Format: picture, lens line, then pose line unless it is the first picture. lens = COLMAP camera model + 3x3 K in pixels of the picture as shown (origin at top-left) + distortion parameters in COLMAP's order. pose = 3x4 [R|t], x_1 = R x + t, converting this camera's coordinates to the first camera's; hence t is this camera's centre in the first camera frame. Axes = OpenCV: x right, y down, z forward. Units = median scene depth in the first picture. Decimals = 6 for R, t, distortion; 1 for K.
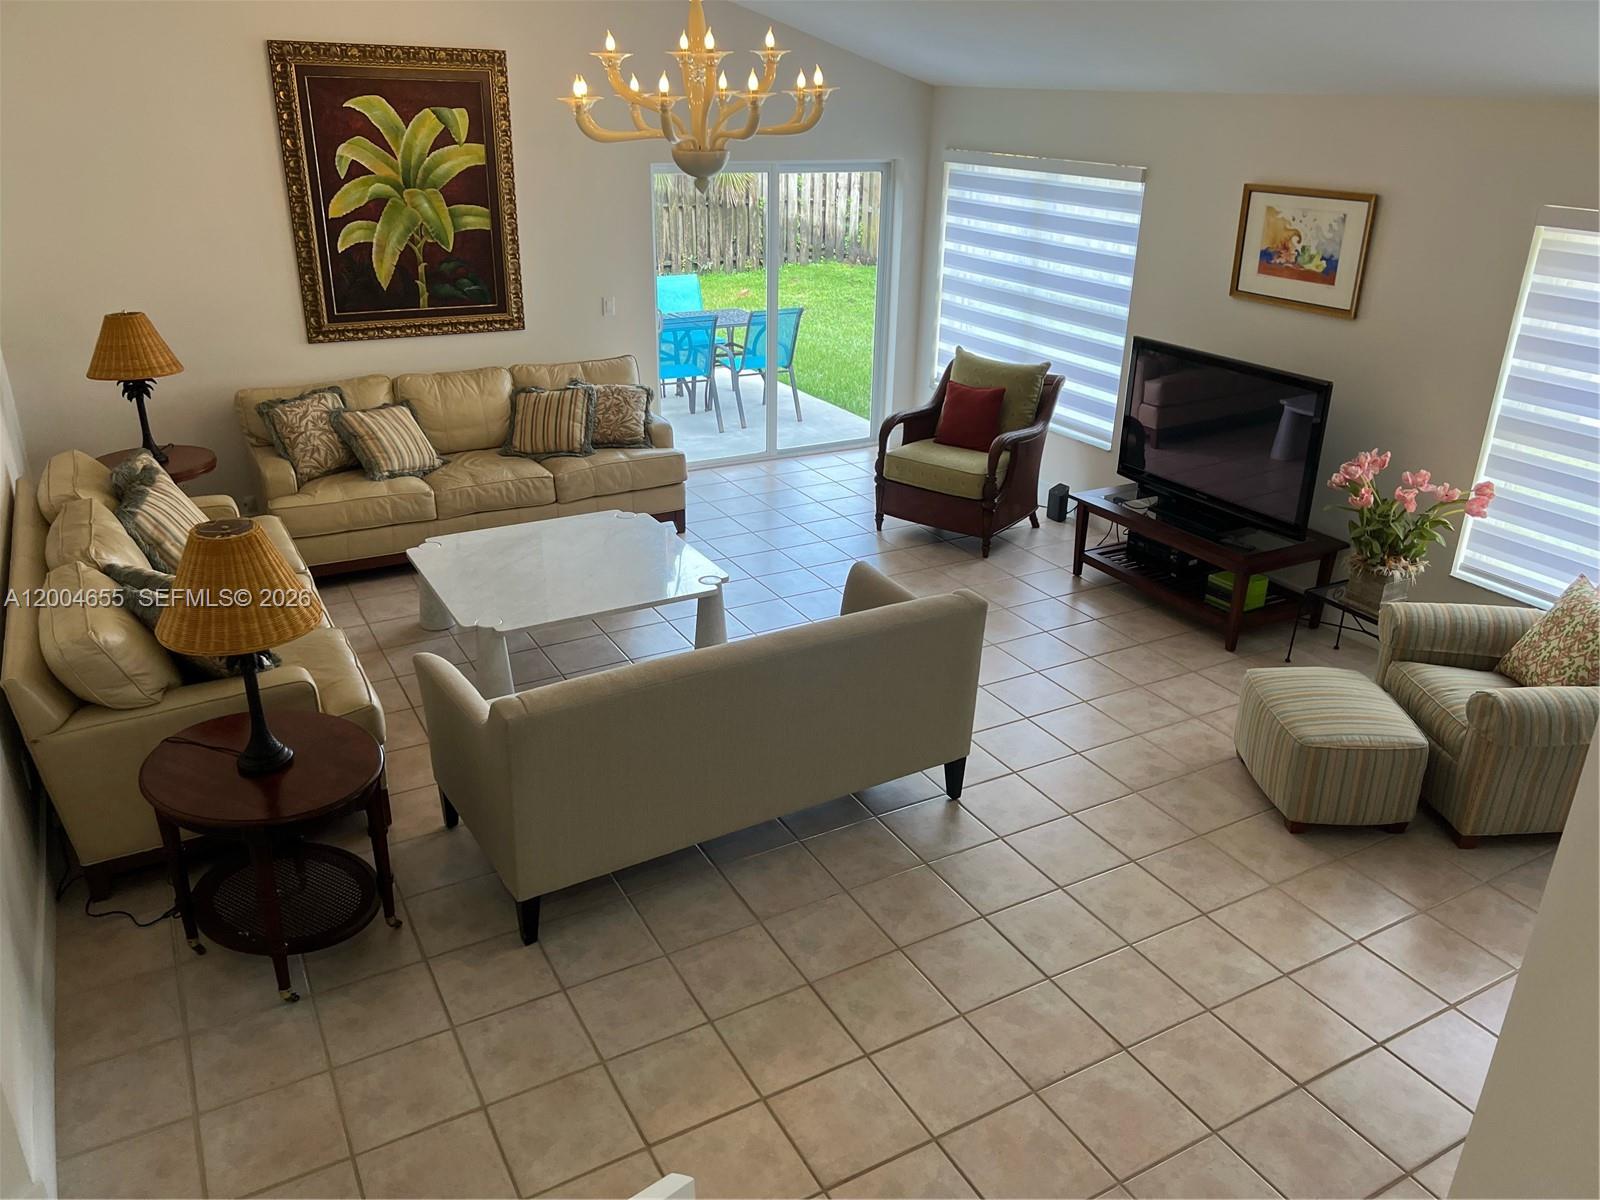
lens RADIAL K [[1191.1, 0, 800.0], [0, 1191.1, 600.0], [0, 0, 1]] dist [0.009615, -0.000188]
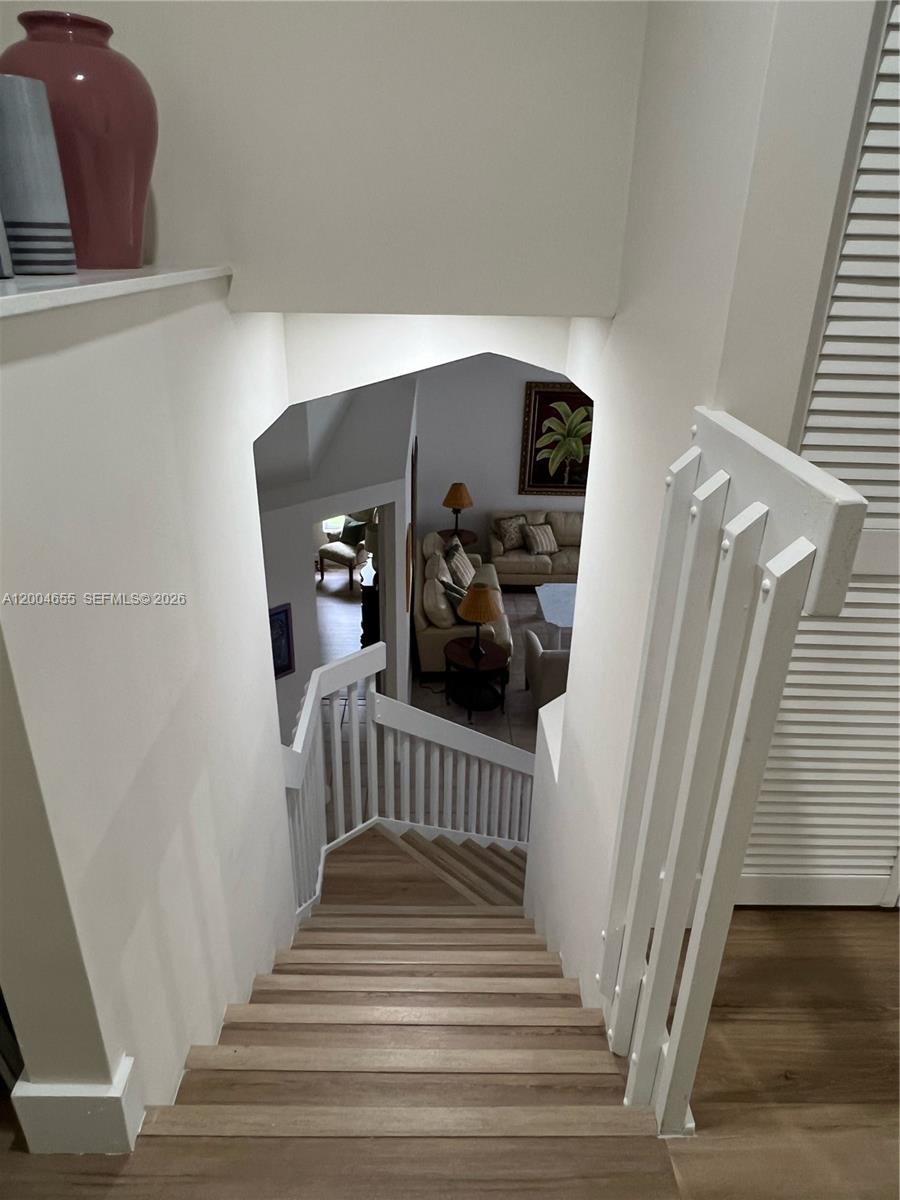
lens RADIAL K [[780.5, 0, 450.0], [0, 780.5, 600.0], [0, 0, 1]] dist [0.000572, 0.000021]
pose [[0.881505, 0.198111, -0.428603, 0.239231], [-0.191368, 0.979727, 0.059269, -0.076864], [0.431656, 0.029774, 0.901547, -0.613108]]
